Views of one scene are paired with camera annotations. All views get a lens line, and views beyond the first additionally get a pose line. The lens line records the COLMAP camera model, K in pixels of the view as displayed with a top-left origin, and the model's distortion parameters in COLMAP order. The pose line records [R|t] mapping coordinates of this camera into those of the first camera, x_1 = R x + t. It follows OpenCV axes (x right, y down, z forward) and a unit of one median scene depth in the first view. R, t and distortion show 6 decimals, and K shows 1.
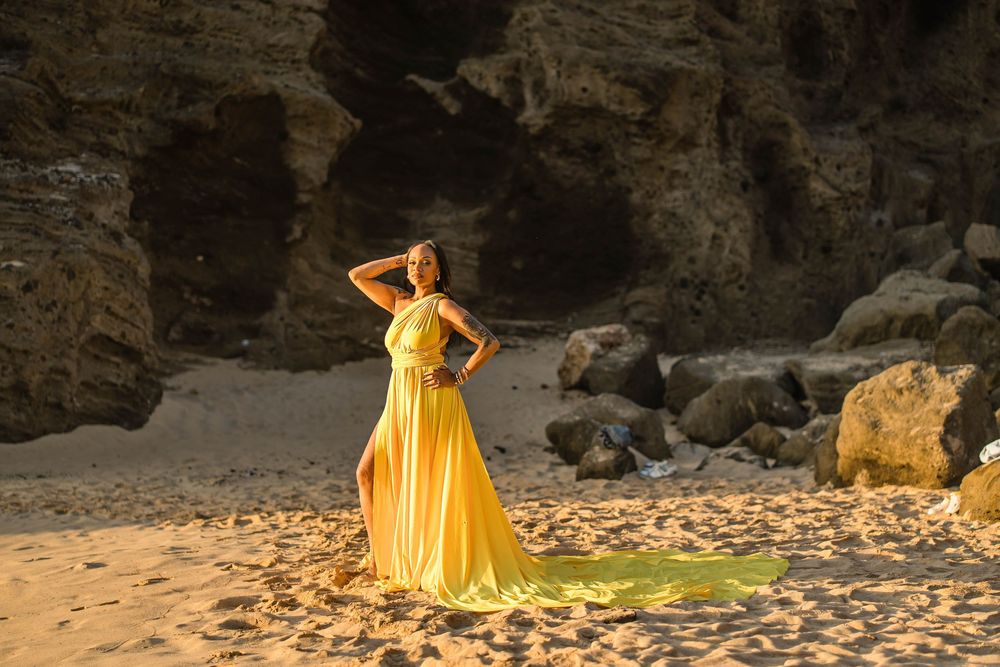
lens RADIAL K [[2300.6, 0, 499.0], [0, 2300.6, 322.2], [0, 0, 1]] dist [-0.010301, -0.025992]
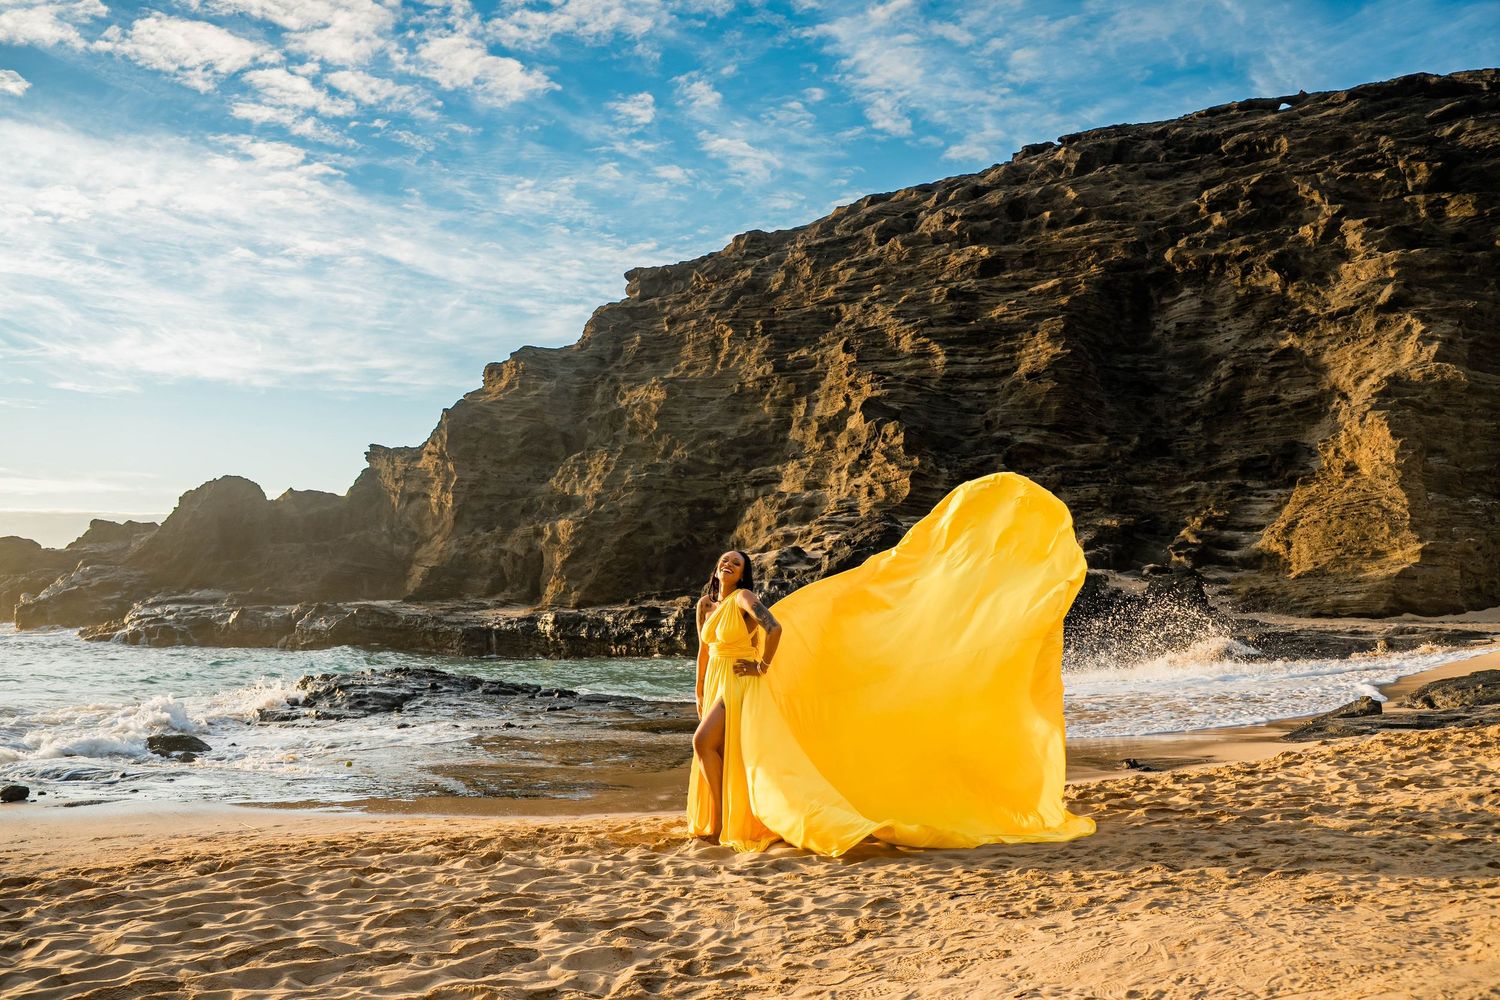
lens RADIAL K [[1183.7, 0, 743.0], [0, 1183.7, 514.4], [0, 0, 1]] dist [-0.124406, 0.087274]
pose [[0.825021, -0.050191, -0.562869, -0.133211], [0.014330, 0.997586, -0.067950, 0.016435], [0.564920, 0.047994, 0.823748, -0.381920]]
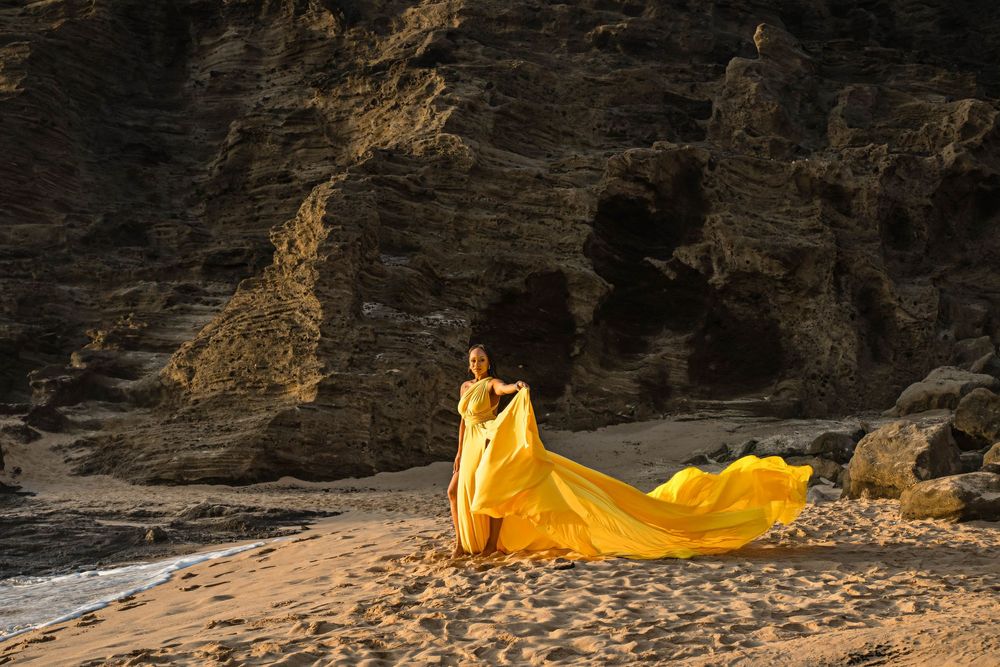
lens RADIAL K [[1339.0, 0, 495.5], [0, 1339.0, 332.7], [0, 0, 1]] dist [0.198083, 0.027670]
pose [[0.973041, -0.024729, -0.229302, 0.084980], [0.011860, 0.998285, -0.057332, 0.004662], [0.230326, 0.053067, 0.971665, 0.005906]]
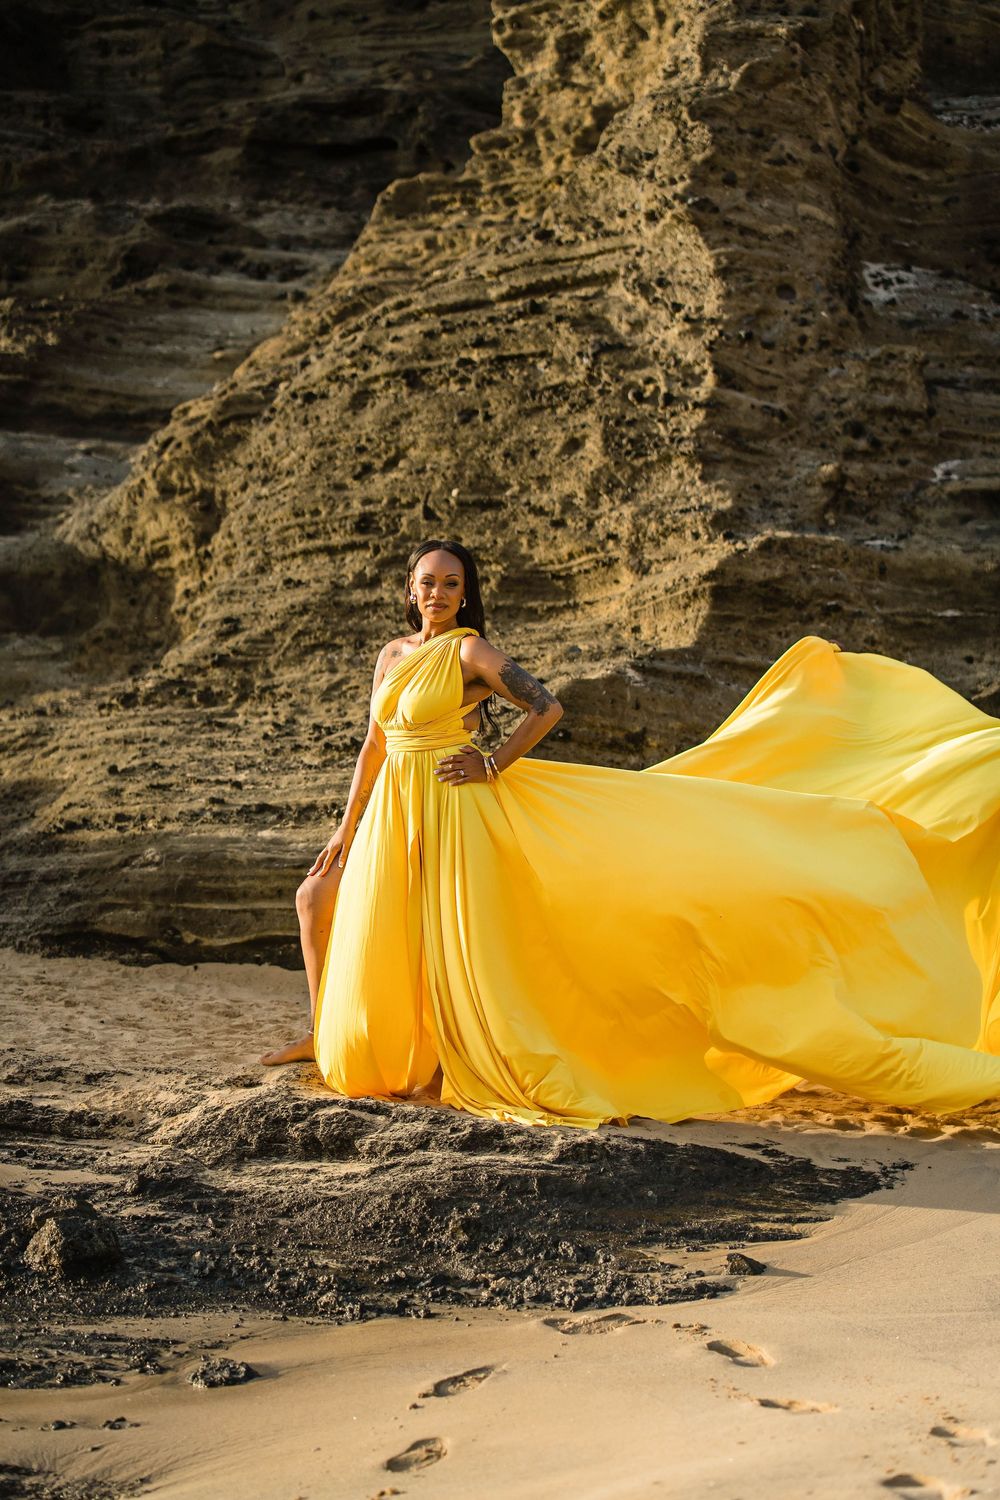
lens RADIAL K [[3450.9, 0, 458.4], [0, 3450.9, 751.5], [0, 0, 1]] dist [-0.010301, -0.025992]
pose [[0.931916, 0.035201, -0.360961, -0.056843], [-0.023673, 0.999060, 0.036311, -0.004040], [0.361900, -0.025294, 0.931874, 0.282540]]
